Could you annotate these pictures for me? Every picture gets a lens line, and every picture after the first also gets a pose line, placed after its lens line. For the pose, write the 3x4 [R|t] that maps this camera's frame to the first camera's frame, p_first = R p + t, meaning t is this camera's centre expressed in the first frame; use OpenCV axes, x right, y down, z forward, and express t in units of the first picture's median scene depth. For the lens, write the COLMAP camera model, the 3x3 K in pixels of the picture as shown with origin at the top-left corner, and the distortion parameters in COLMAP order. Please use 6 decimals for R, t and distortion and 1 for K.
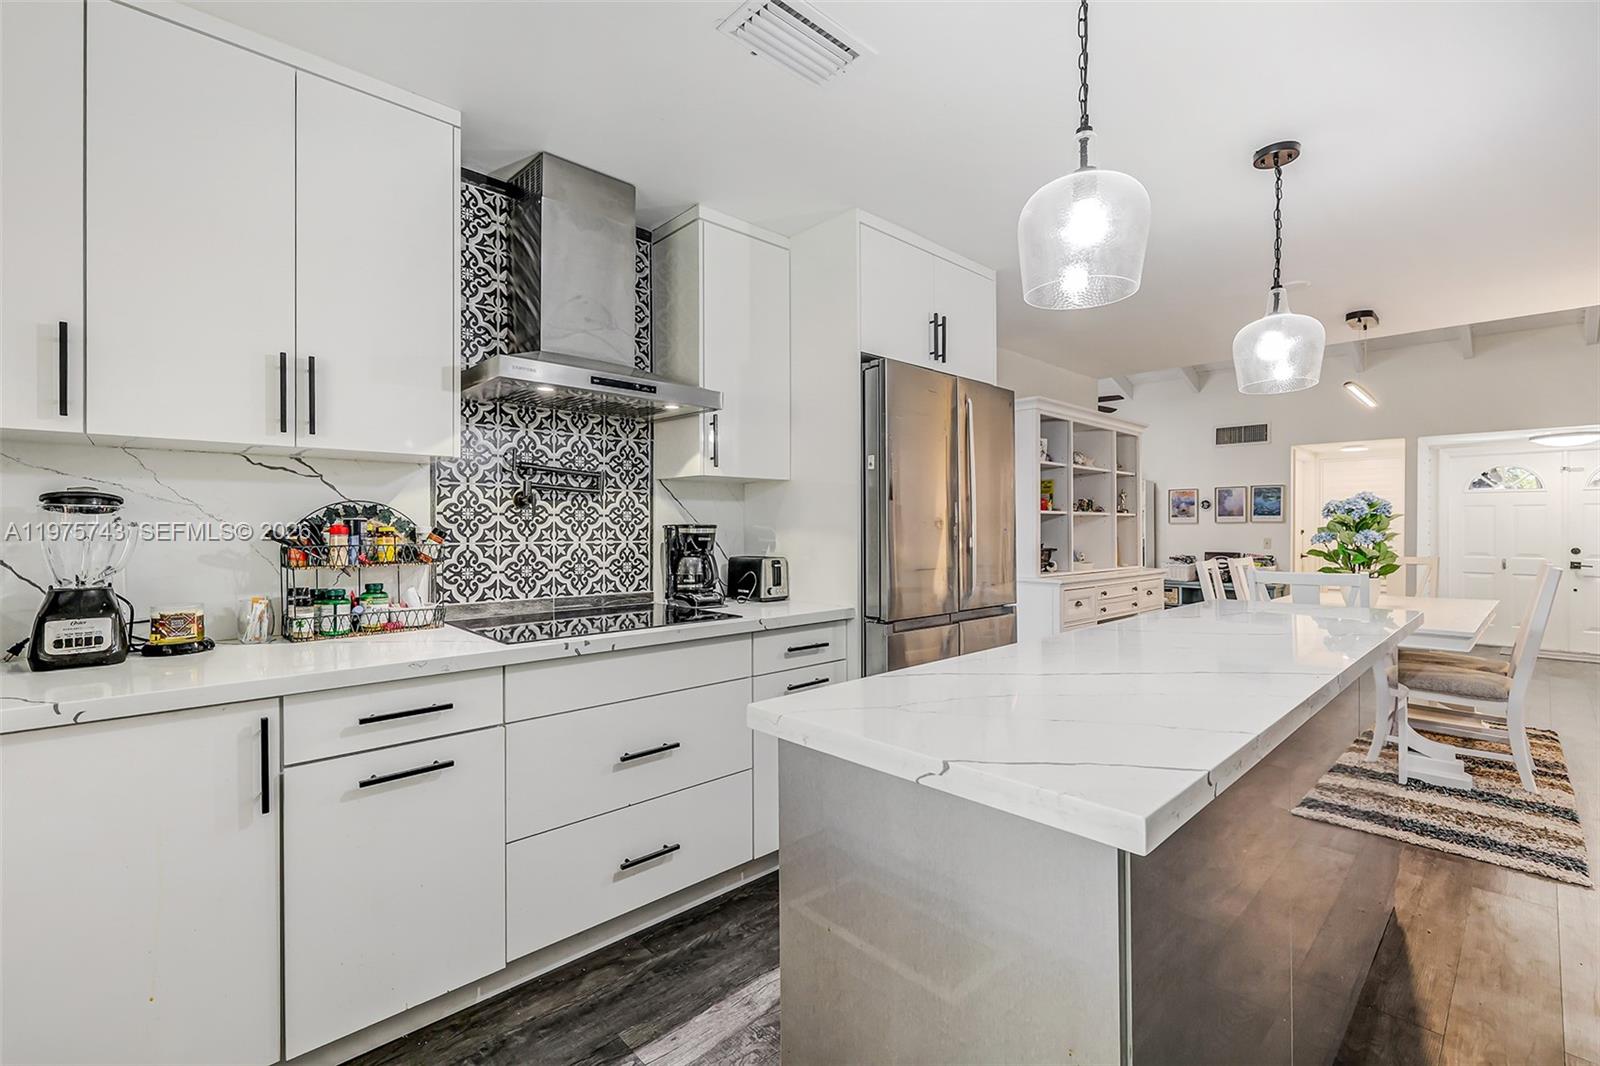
lens RADIAL K [[681.1, 0, 788.4], [0, 681.1, 530.6], [0, 0, 1]] dist [0.000422, -0.000264]
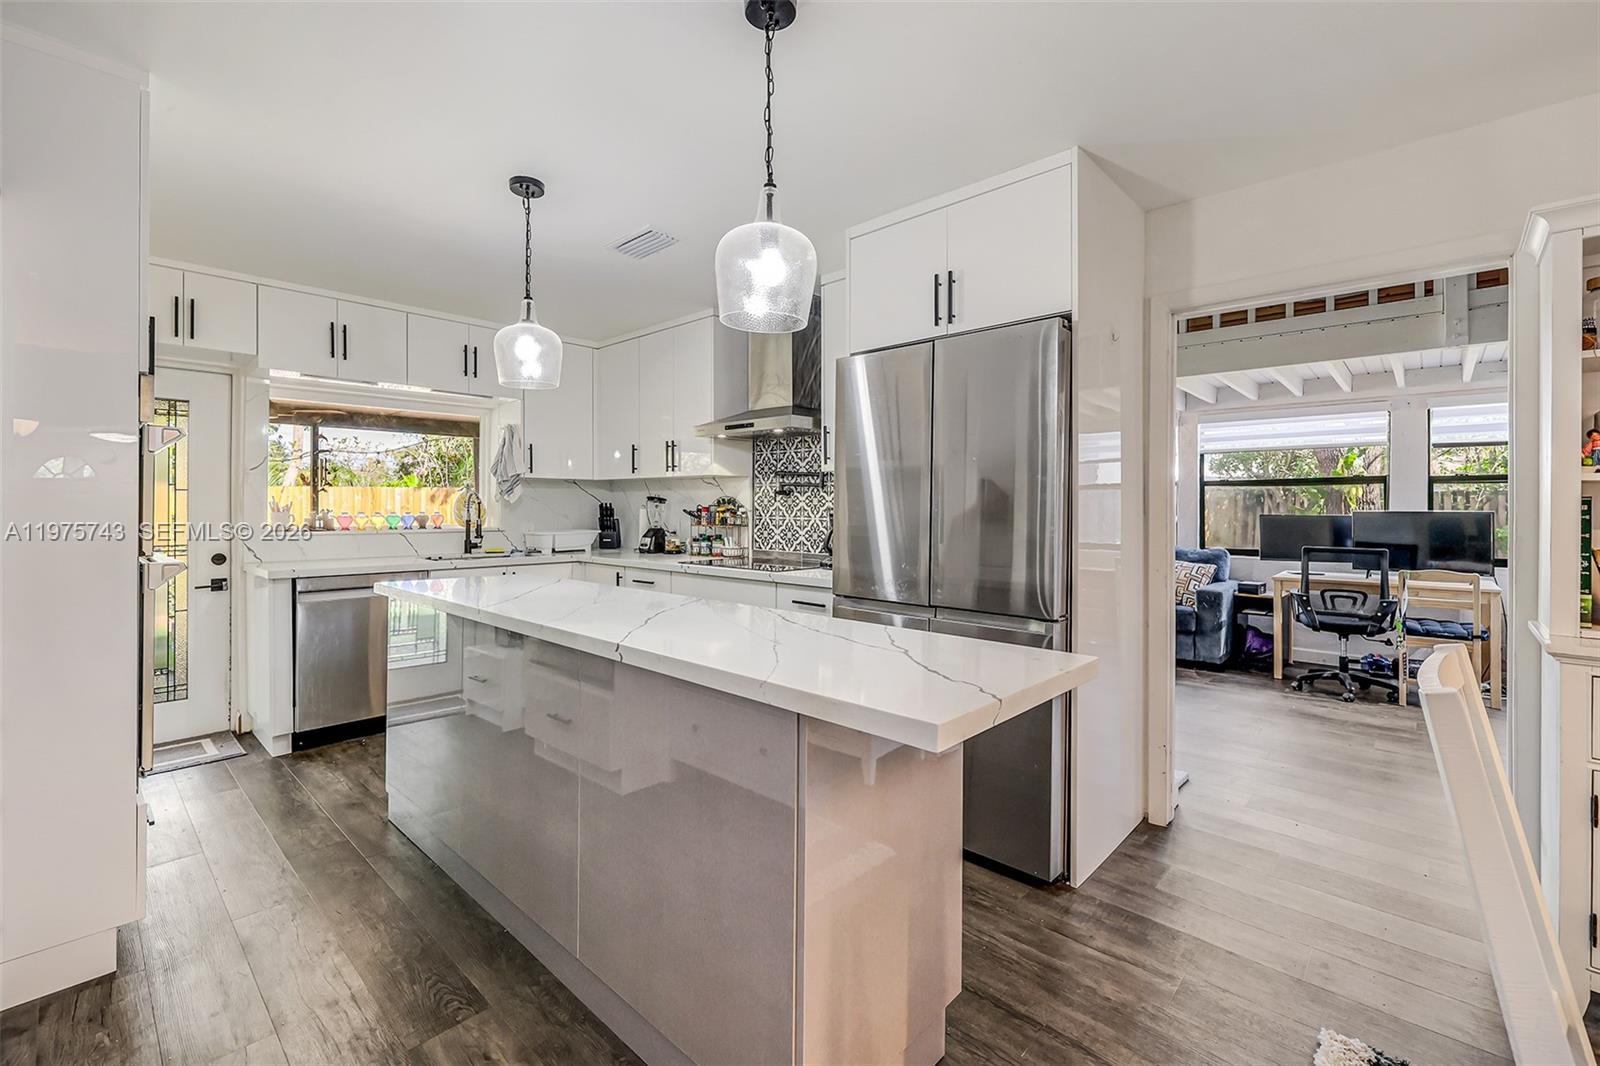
lens RADIAL K [[681.1, 0, 781.7], [0, 681.1, 504.0], [0, 0, 1]] dist [0.000422, -0.000264]
pose [[0.073172, -0.008818, -0.997280, 1.257550], [-0.009857, 0.999906, -0.009565, -0.000734], [0.997271, 0.010530, 0.073078, 0.829412]]
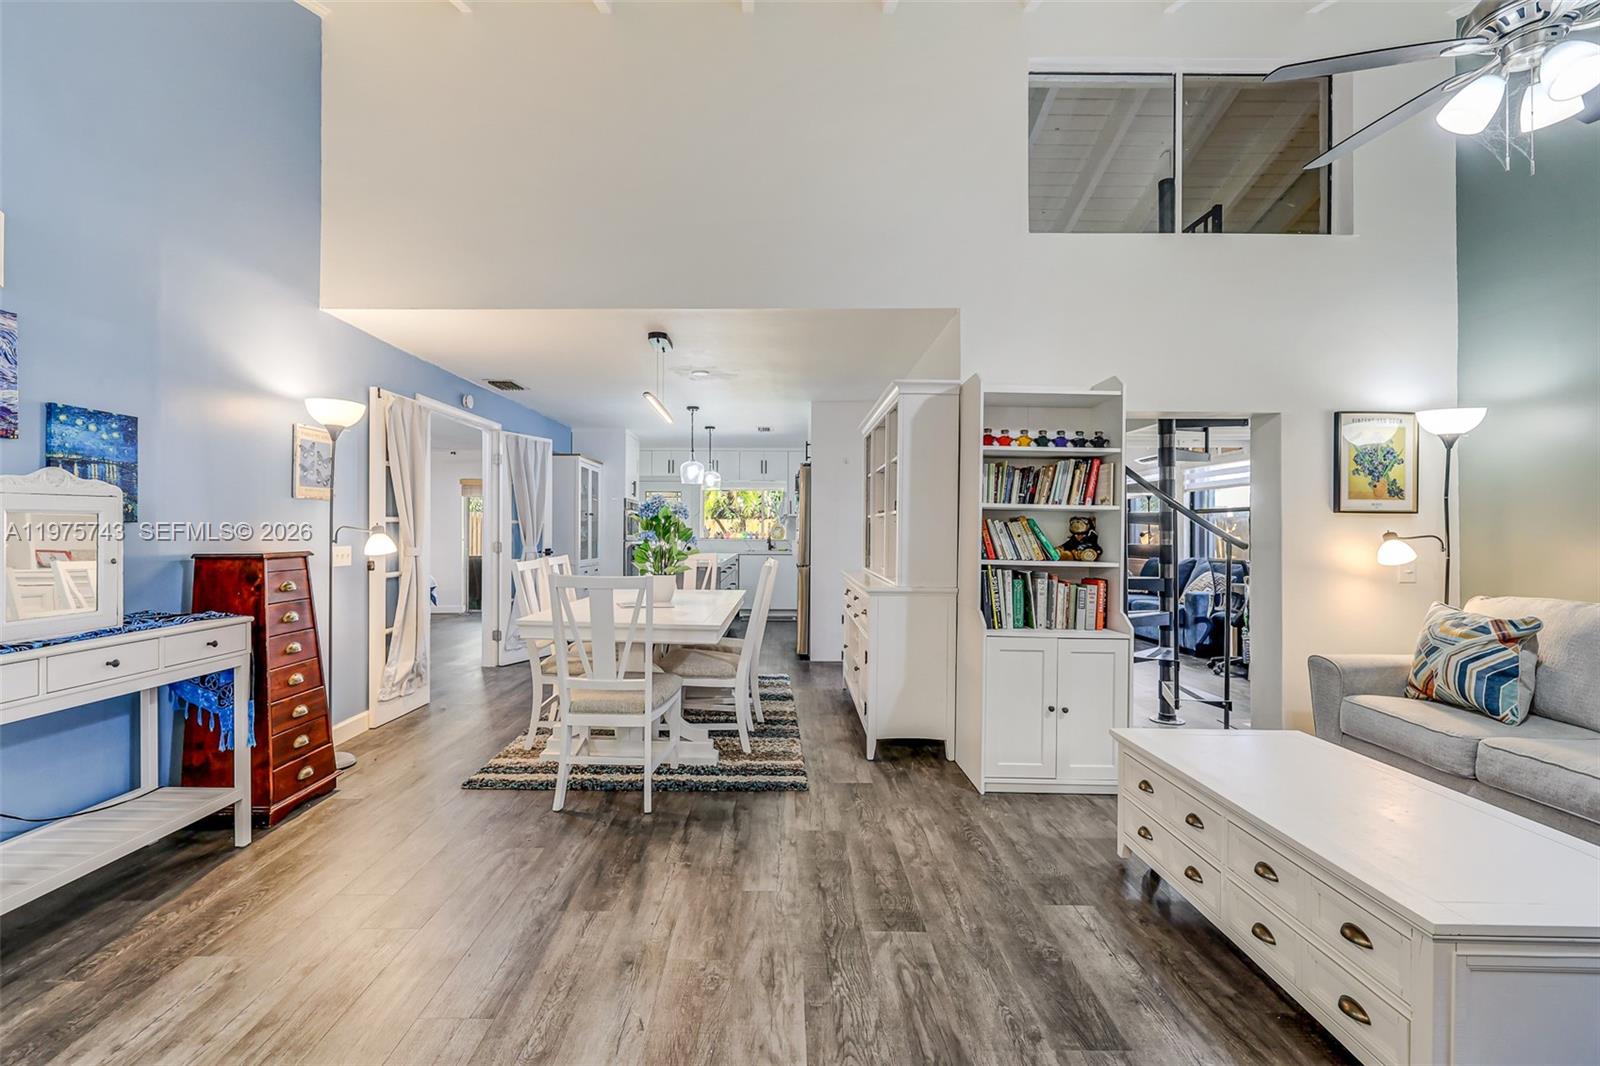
lens RADIAL K [[681.1, 0, 783.6], [0, 681.1, 525.4], [0, 0, 1]] dist [0.000422, -0.000264]
pose [[-0.668254, -0.008646, -0.743883, 2.338175], [-0.007792, 0.999959, -0.004622, -0.008311], [0.743893, 0.002708, -0.668294, 2.892854]]
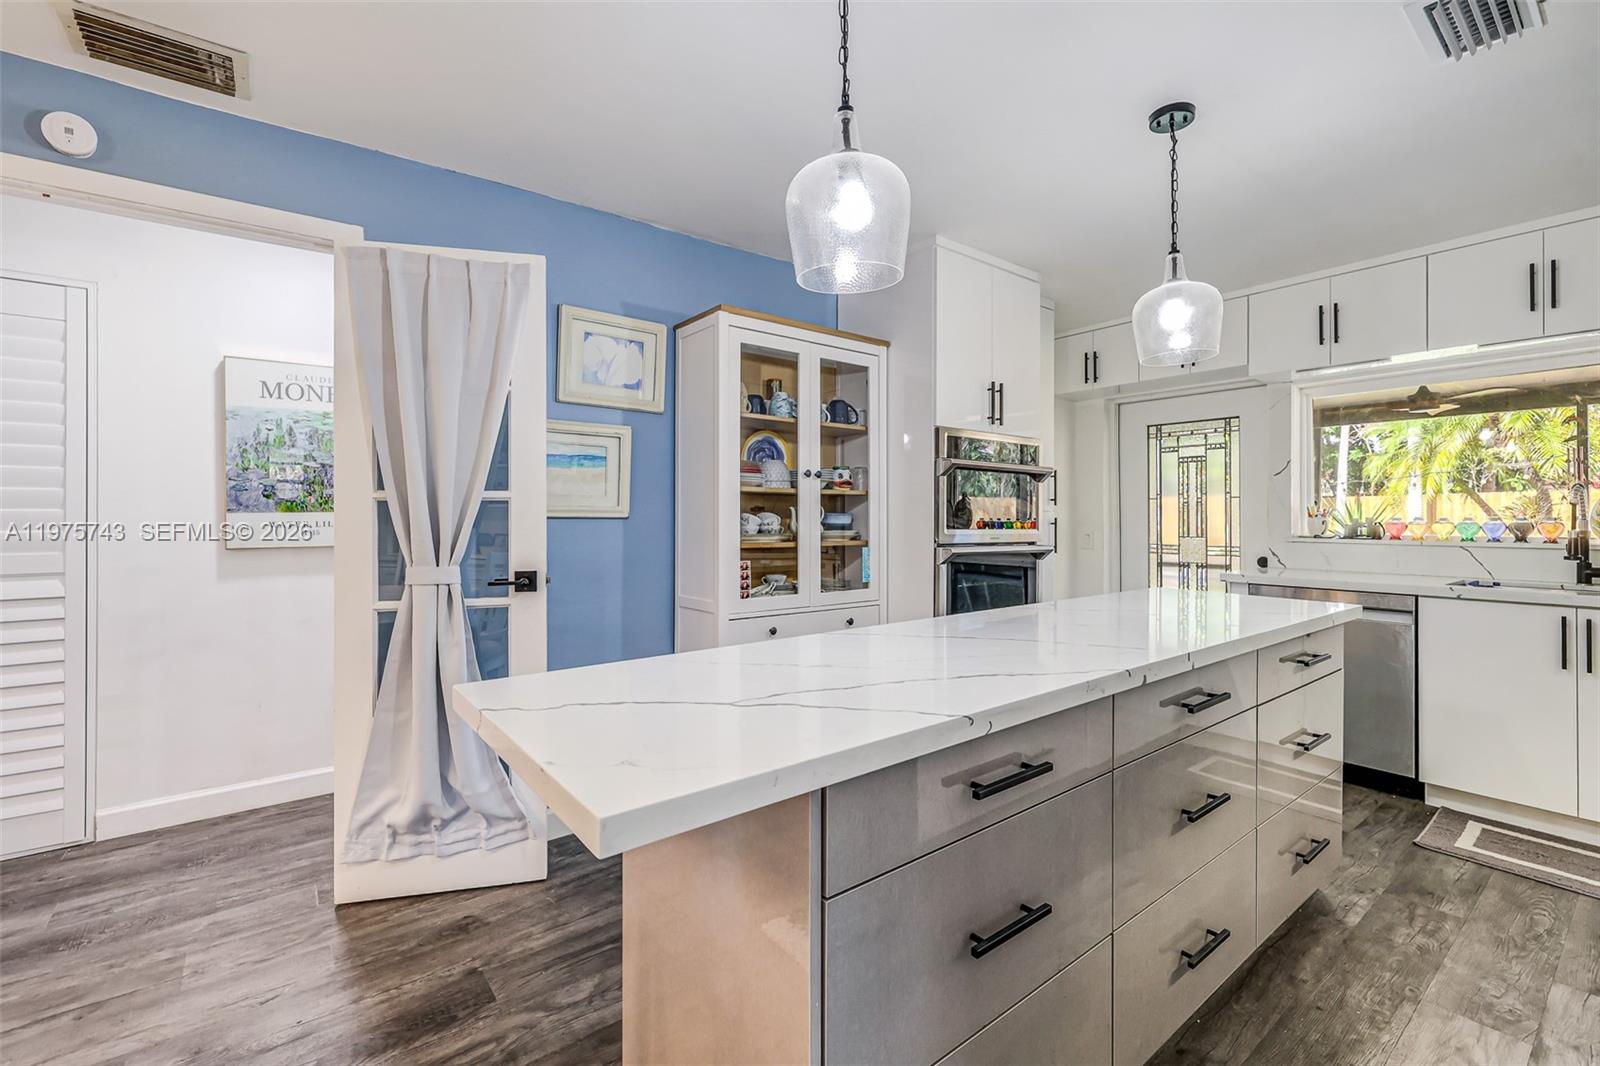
lens RADIAL K [[681.1, 0, 793.7], [0, 681.1, 510.0], [0, 0, 1]] dist [0.000422, -0.000264]
pose [[-0.996505, 0.002581, 0.083490, 0.604422], [0.002422, 0.999995, -0.002008, -0.002781], [-0.083495, -0.001799, -0.996507, 1.373446]]
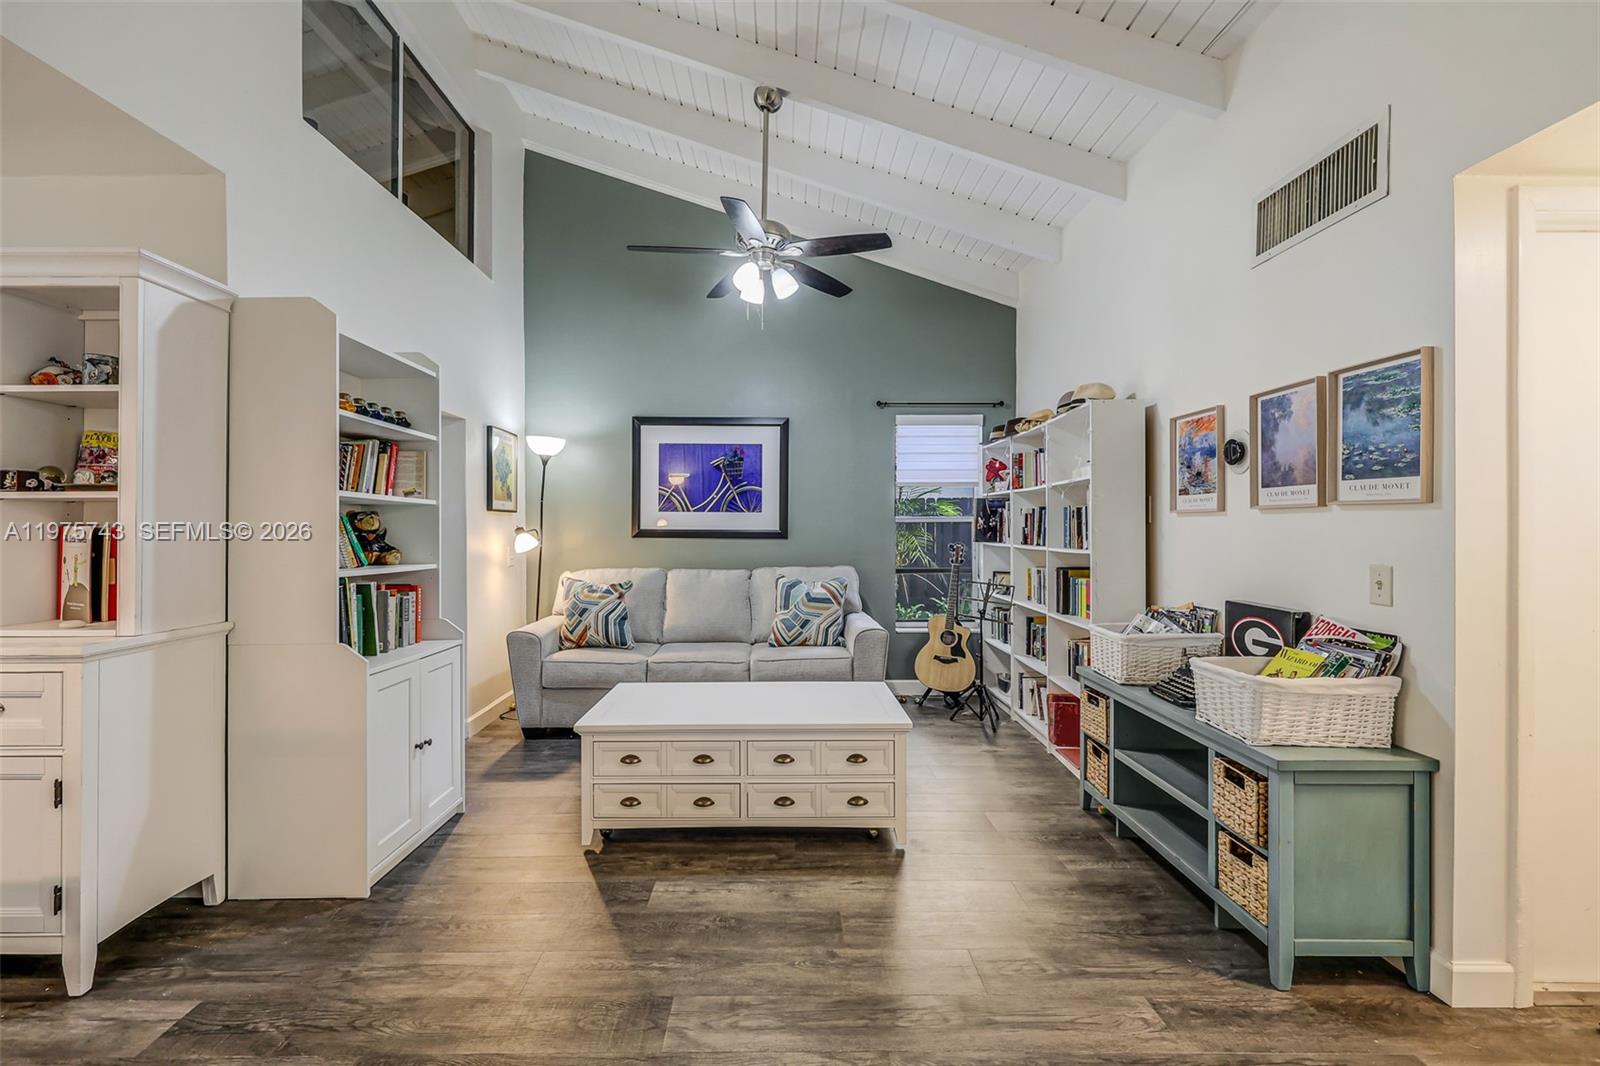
lens RADIAL K [[681.1, 0, 783.2], [0, 681.1, 523.6], [0, 0, 1]] dist [0.000422, -0.000264]
pose [[0.744916, -0.002909, -0.667152, 2.165365], [-0.000002, 0.999990, -0.004362, -0.011411], [0.667158, 0.003250, 0.744909, 2.014987]]
